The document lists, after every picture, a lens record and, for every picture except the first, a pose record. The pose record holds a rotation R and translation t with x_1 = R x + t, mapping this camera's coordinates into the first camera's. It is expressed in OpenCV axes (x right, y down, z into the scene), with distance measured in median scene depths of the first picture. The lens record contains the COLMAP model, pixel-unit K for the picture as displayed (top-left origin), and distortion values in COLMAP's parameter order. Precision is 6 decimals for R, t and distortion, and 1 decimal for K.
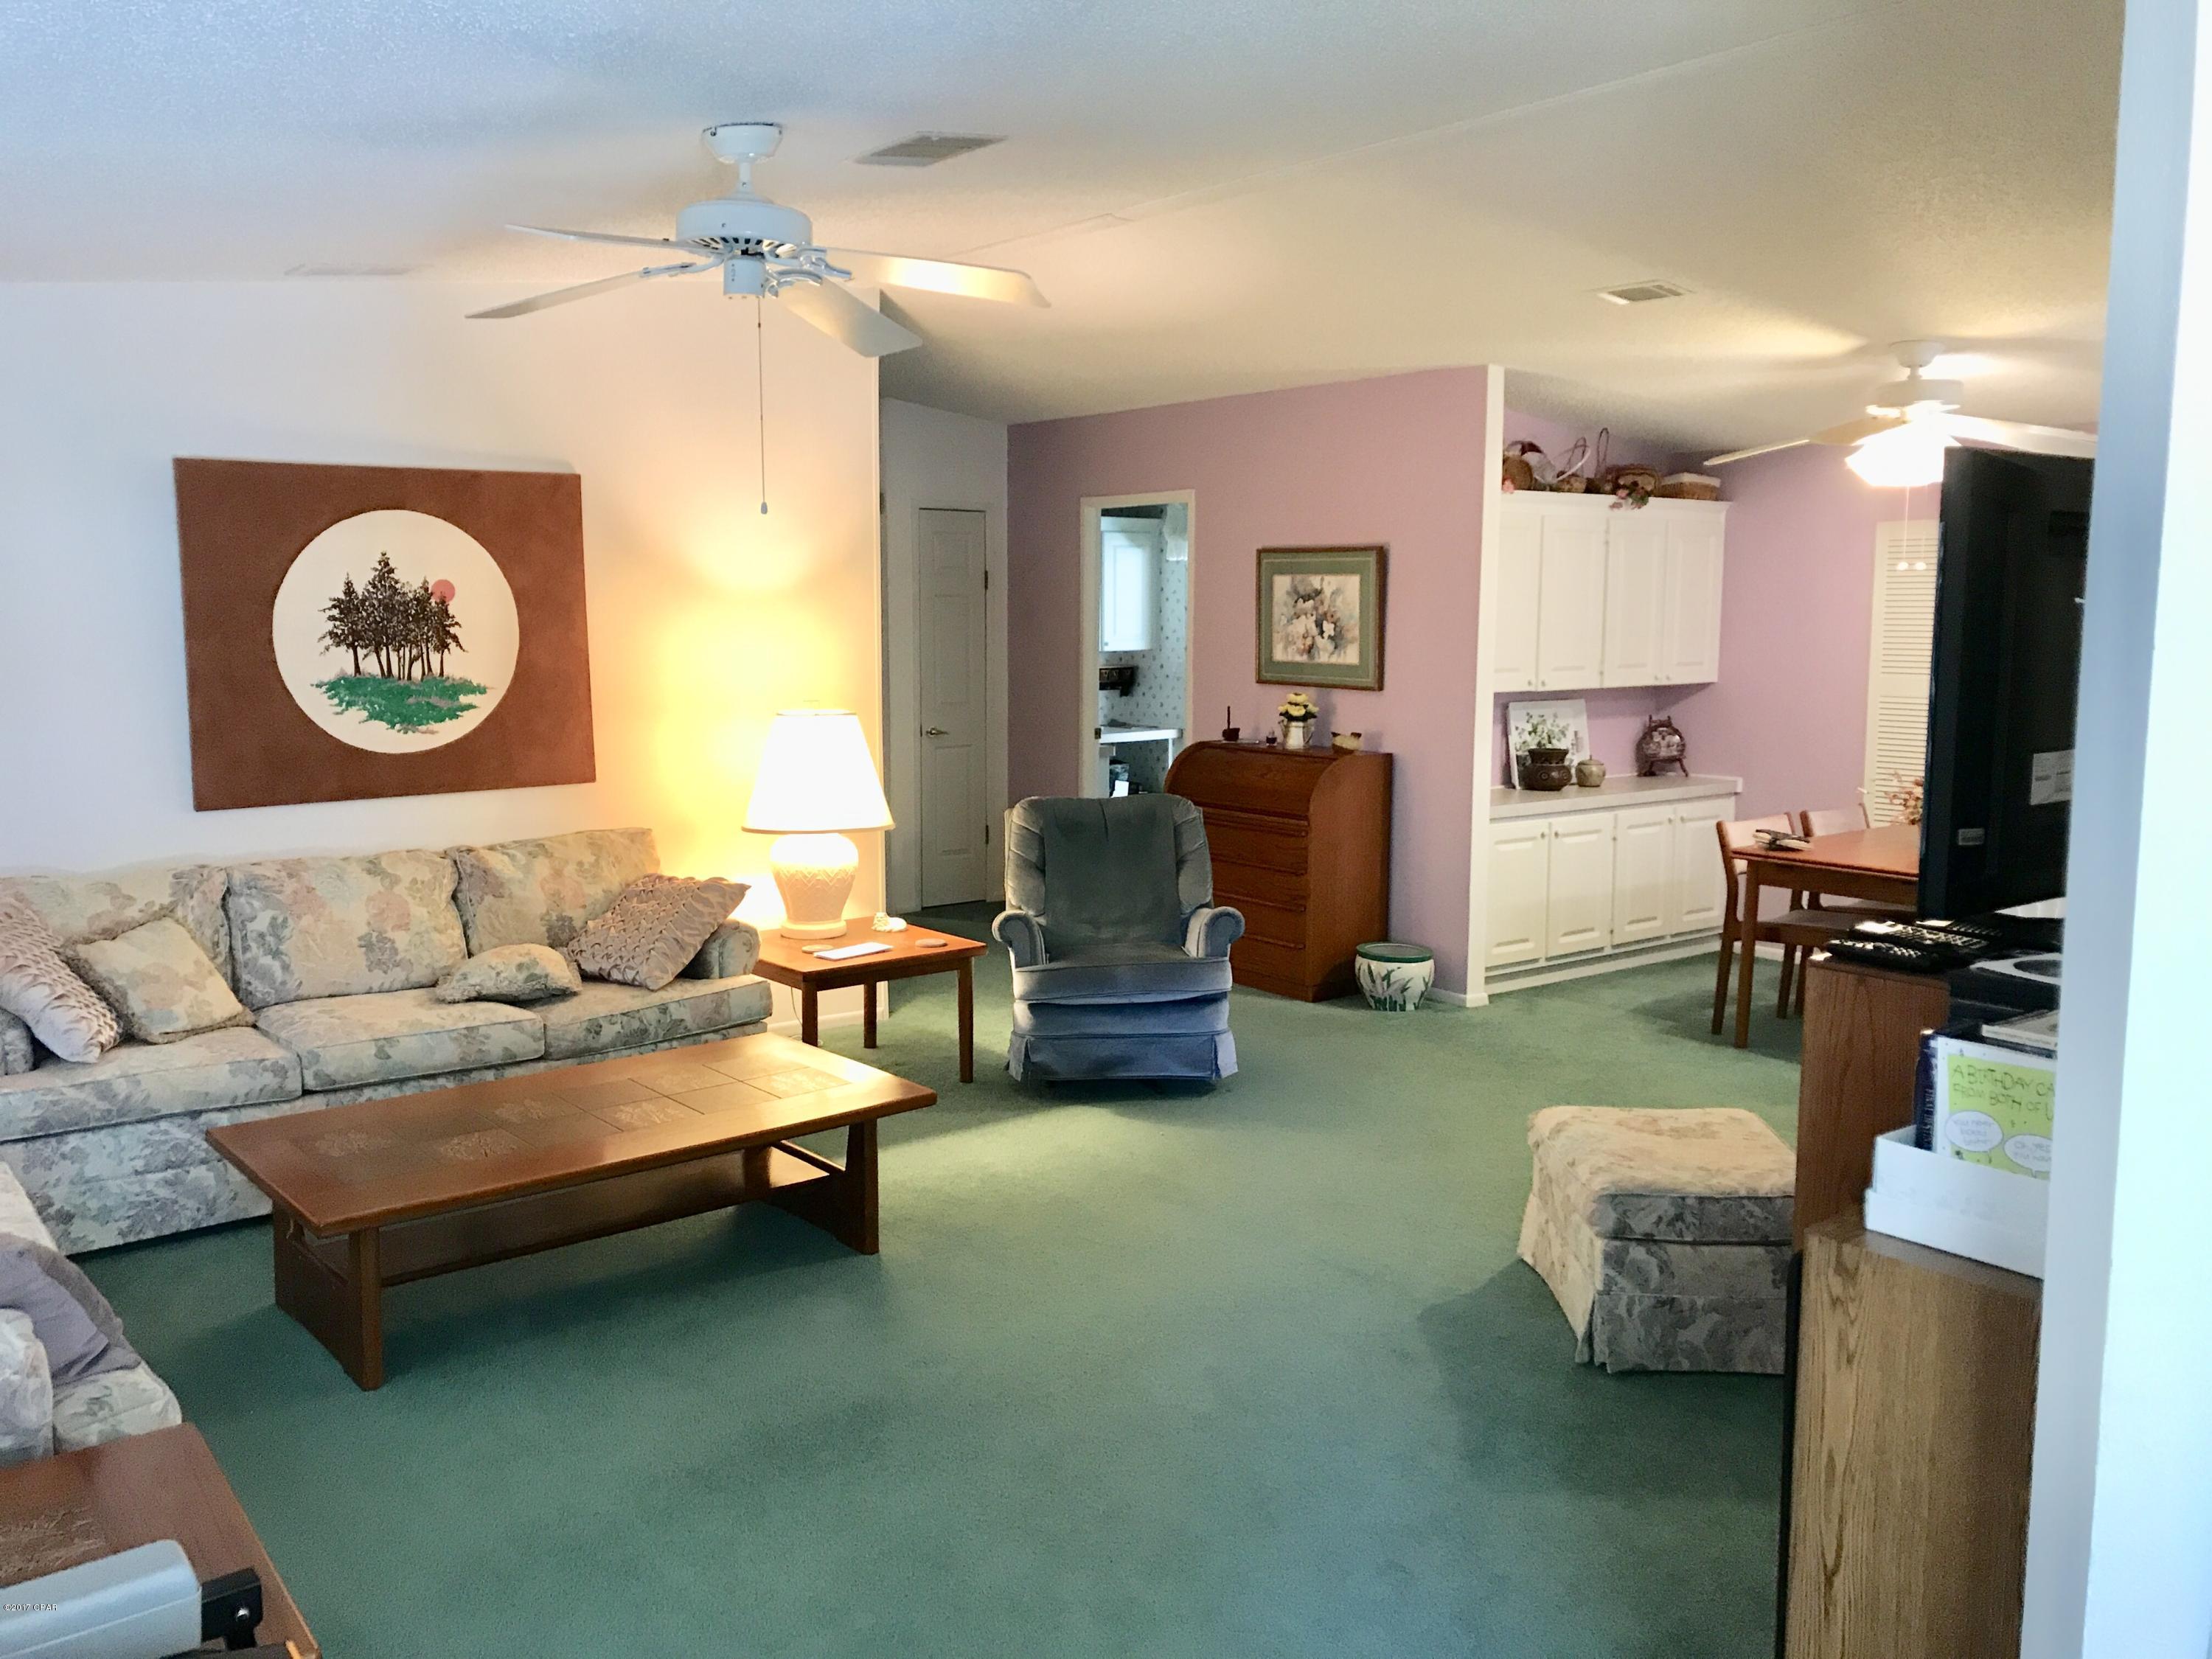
lens RADIAL K [[1861.4, 0, 1098.4], [0, 1861.4, 818.9], [0, 0, 1]] dist [0.016972, 0.033945]
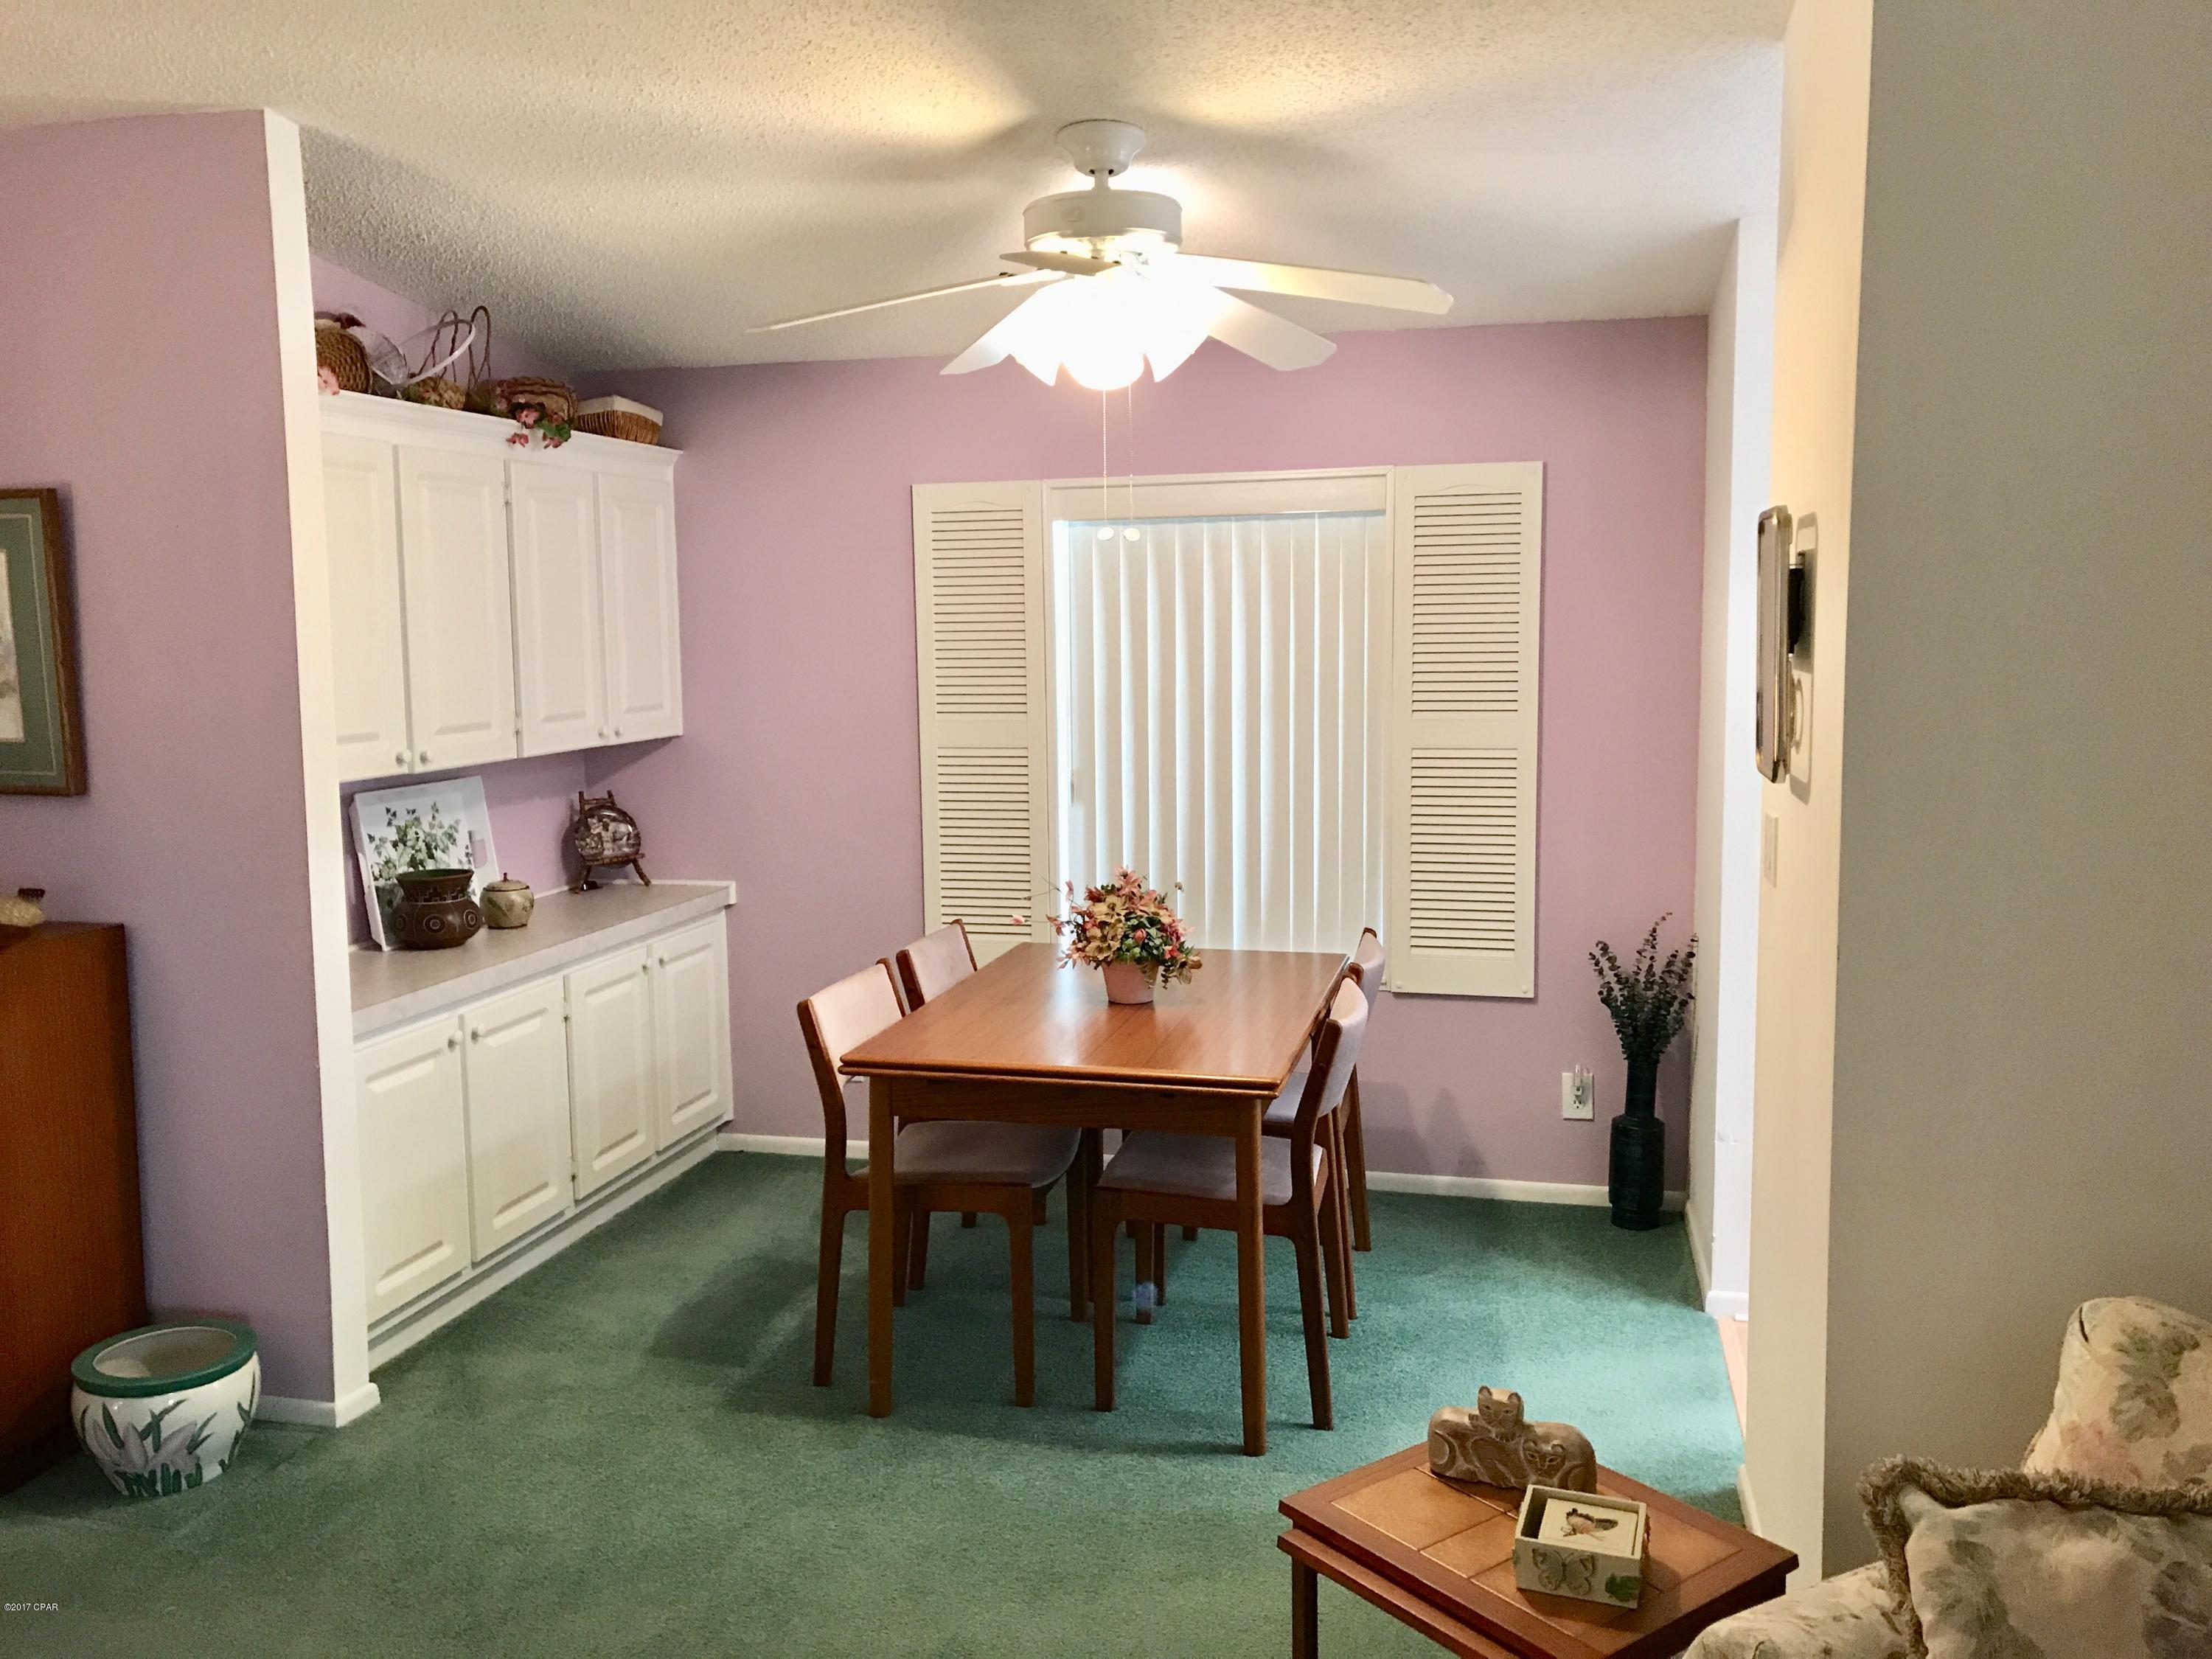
lens RADIAL K [[1861.4, 0, 1082.9], [0, 1861.4, 823.6], [0, 0, 1]] dist [0.016972, 0.033945]
pose [[0.805740, -0.079197, 0.586951, 0.072067], [0.083995, 0.996283, 0.019123, -0.047112], [-0.586283, 0.033893, 0.809397, 0.439743]]
